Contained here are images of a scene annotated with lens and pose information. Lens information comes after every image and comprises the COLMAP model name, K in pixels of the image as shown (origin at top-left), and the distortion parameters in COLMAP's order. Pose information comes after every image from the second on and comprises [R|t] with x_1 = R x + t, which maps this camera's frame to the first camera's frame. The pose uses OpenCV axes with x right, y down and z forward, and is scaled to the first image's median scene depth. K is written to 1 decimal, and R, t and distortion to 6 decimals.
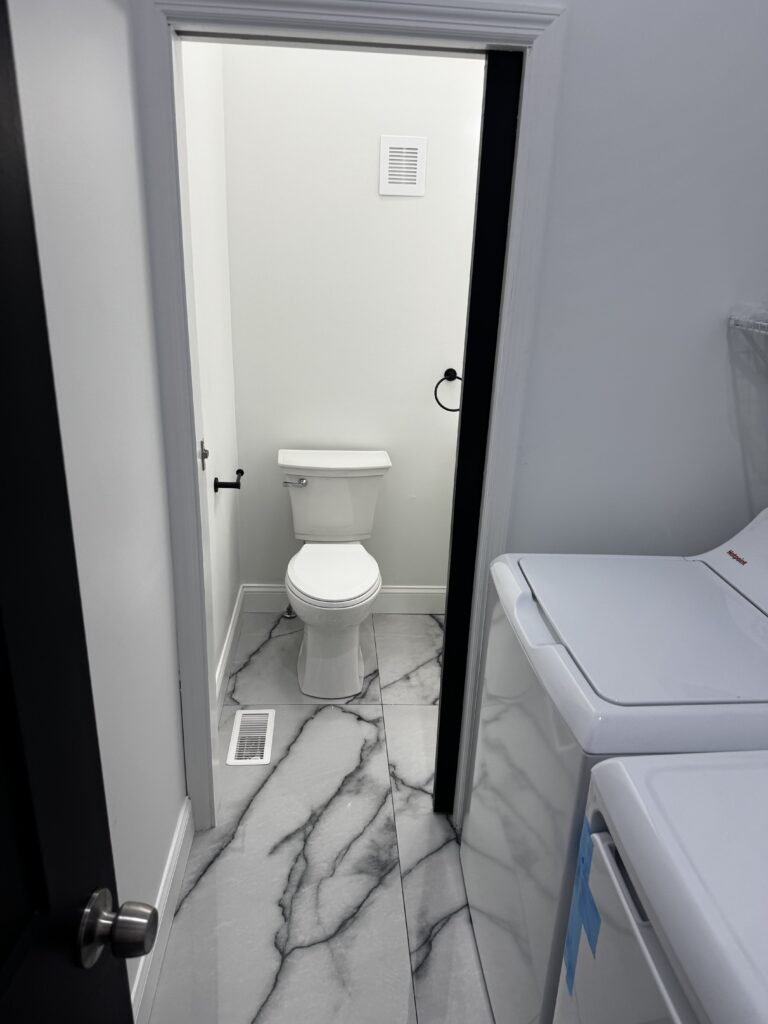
lens RADIAL K [[724.2, 0, 384.0], [0, 724.2, 512.0], [0, 0, 1]] dist [0.124397, -0.177337]
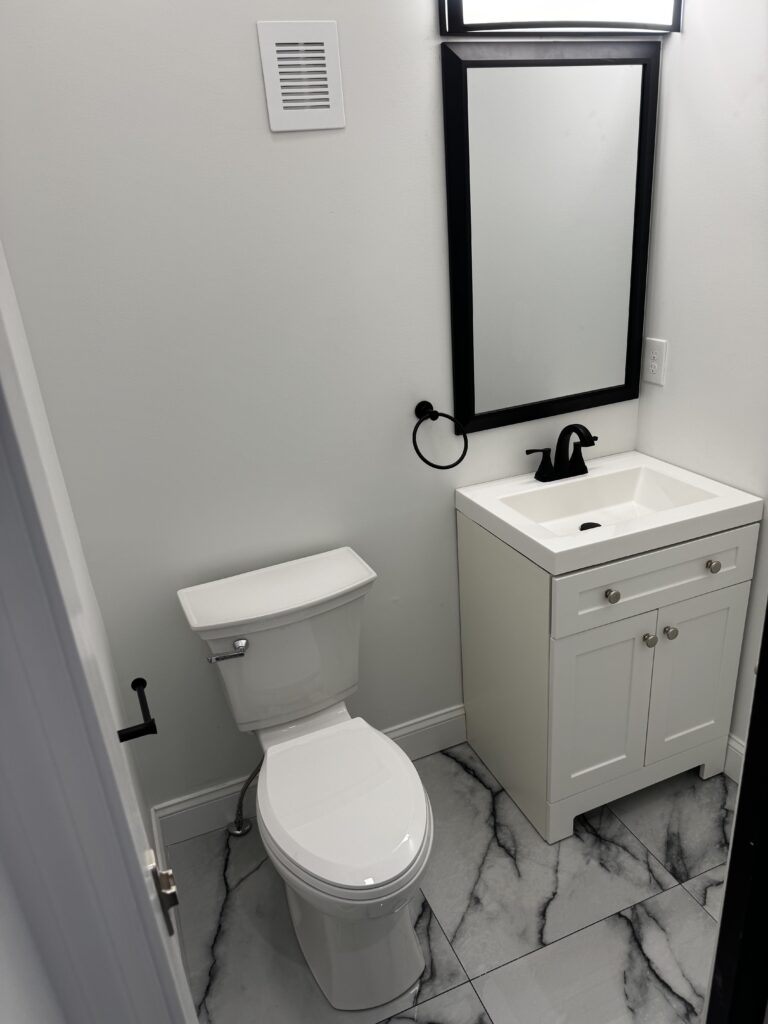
lens RADIAL K [[720.4, 0, 384.0], [0, 720.4, 512.0], [0, 0, 1]] dist [0.026978, -0.027984]
pose [[0.939766, -0.228008, 0.254662, -0.130855], [0.216597, 0.973574, 0.072383, -0.168625], [-0.264437, -0.012864, 0.964317, 0.437974]]
